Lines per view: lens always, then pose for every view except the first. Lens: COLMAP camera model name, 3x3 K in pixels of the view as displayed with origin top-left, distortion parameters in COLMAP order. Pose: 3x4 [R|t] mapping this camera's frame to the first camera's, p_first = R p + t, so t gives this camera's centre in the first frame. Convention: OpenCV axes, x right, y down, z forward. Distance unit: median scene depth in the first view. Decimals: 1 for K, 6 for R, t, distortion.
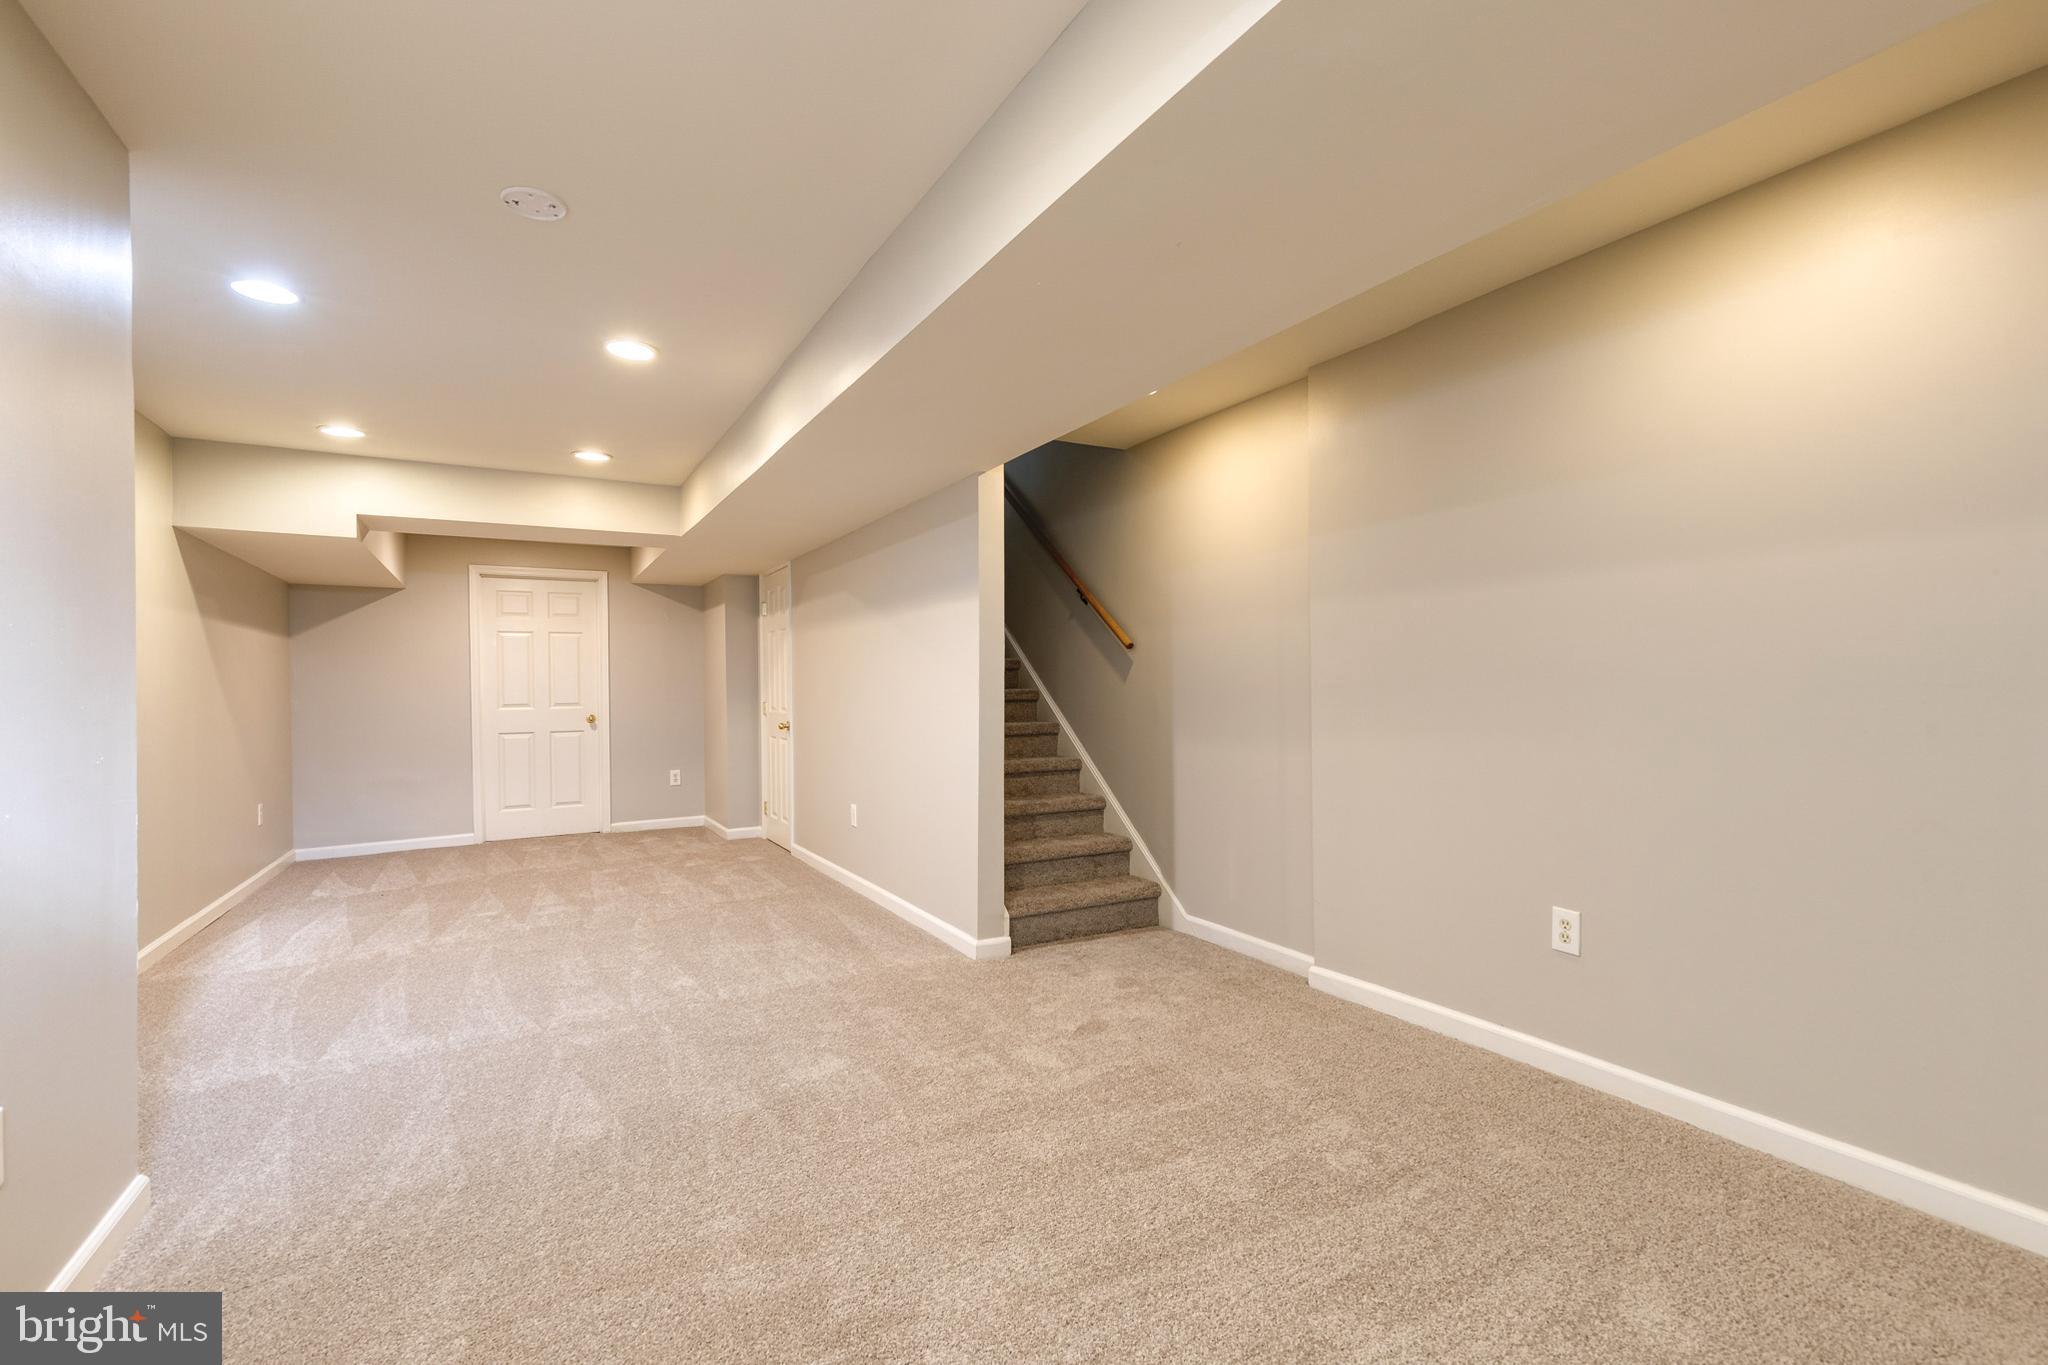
lens RADIAL K [[930.2, 0, 1042.7], [0, 930.2, 685.6], [0, 0, 1]] dist [0.014004, -0.001107]
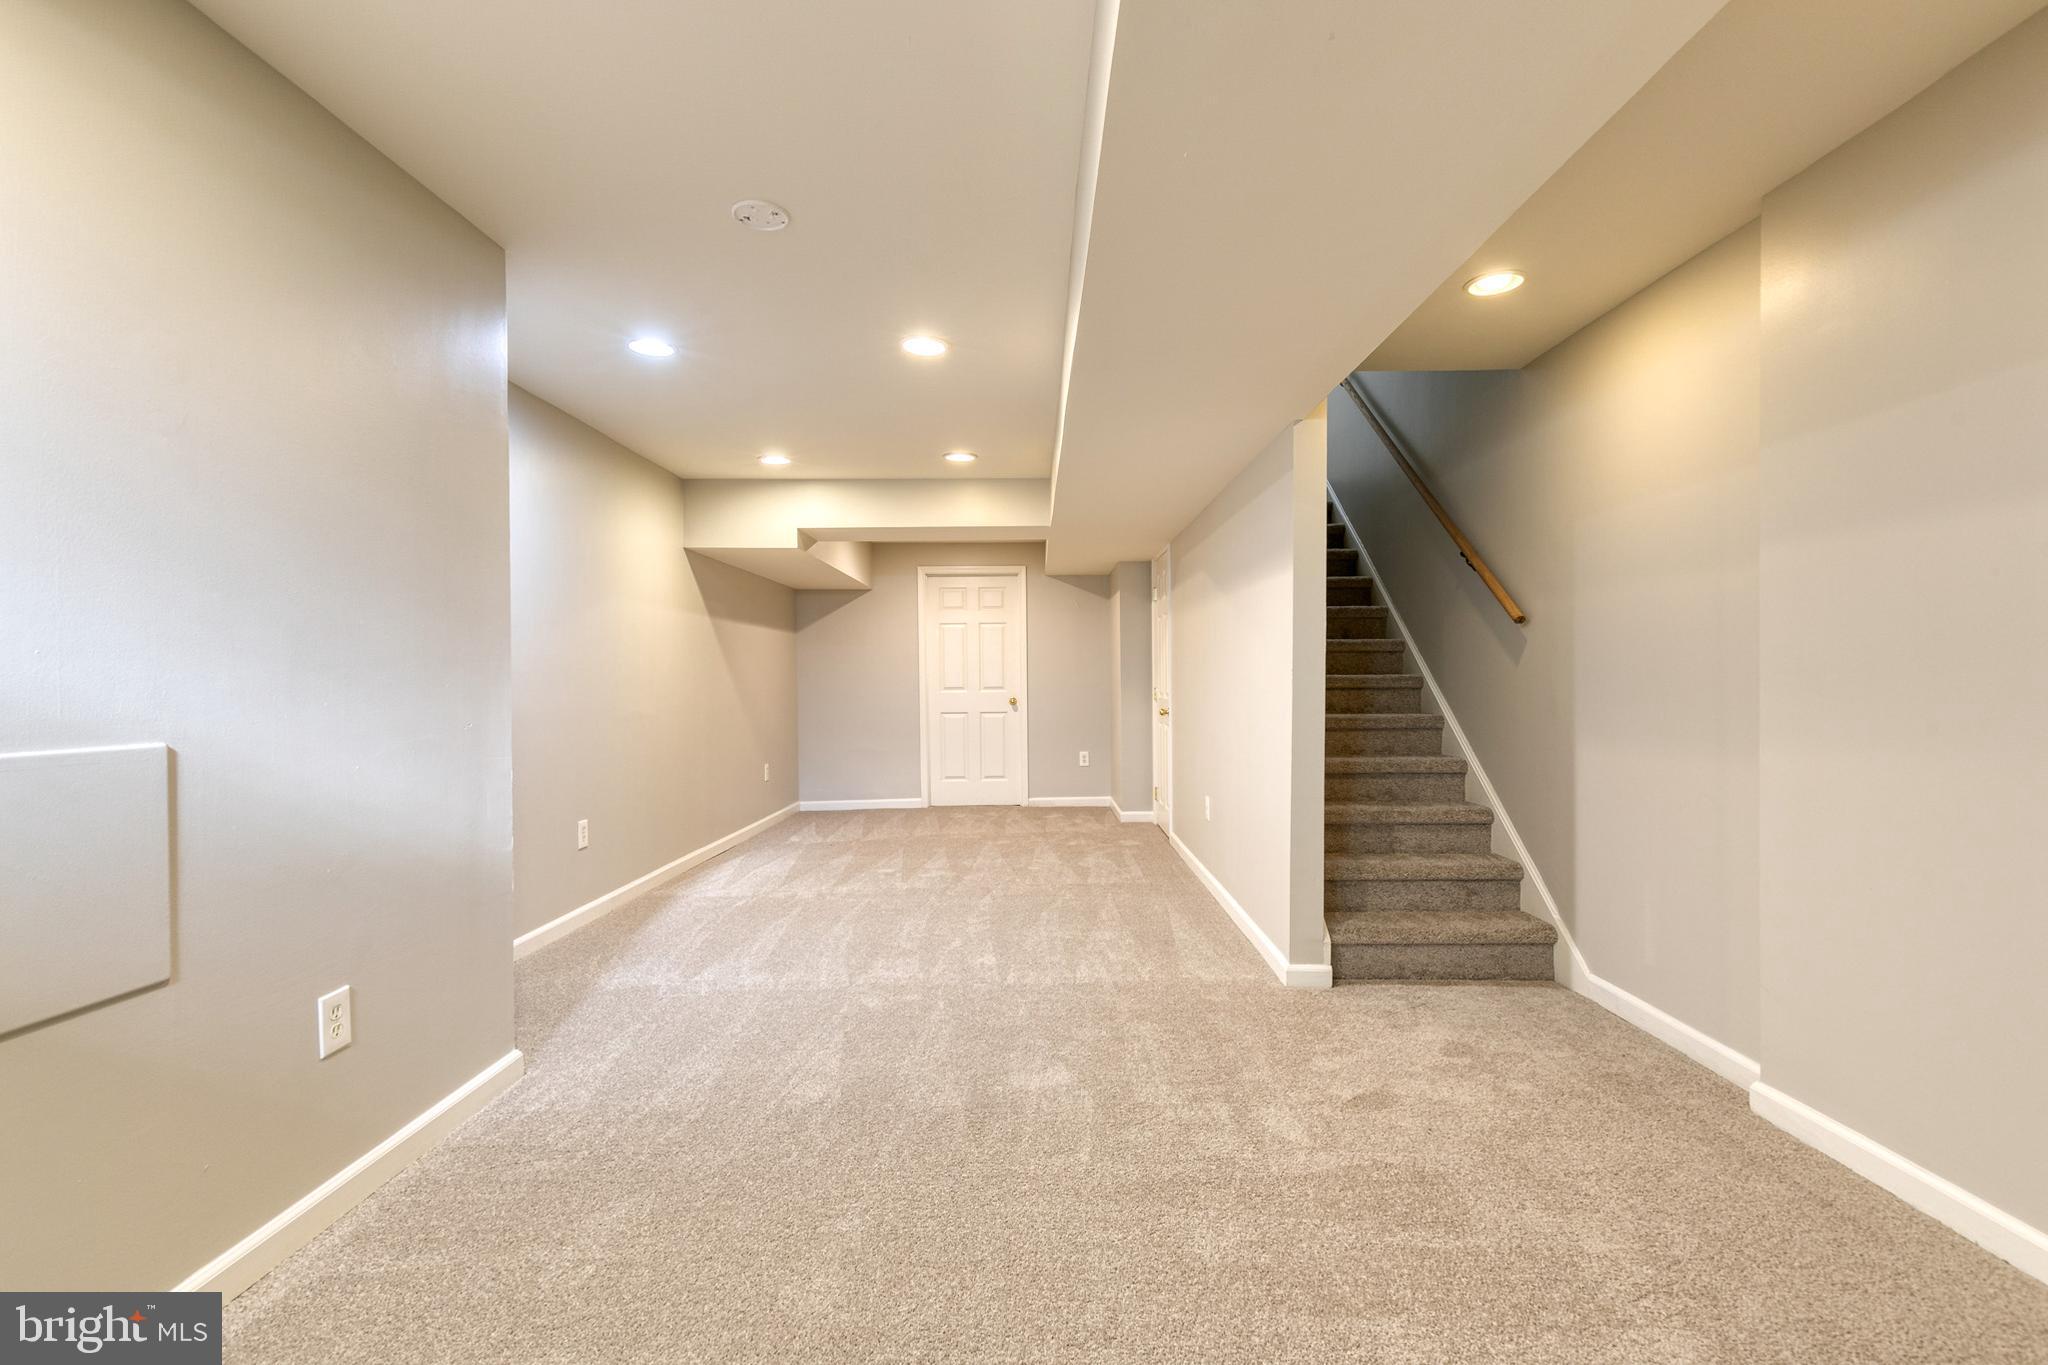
lens RADIAL K [[928.7, 0, 1028.3], [0, 928.7, 687.1], [0, 0, 1]] dist [0.014543, -0.005218]
pose [[0.868718, 0.008812, -0.495228, 0.137796], [-0.000698, 0.999863, 0.016567, 0.001415], [0.495306, -0.014046, 0.868605, 0.123910]]
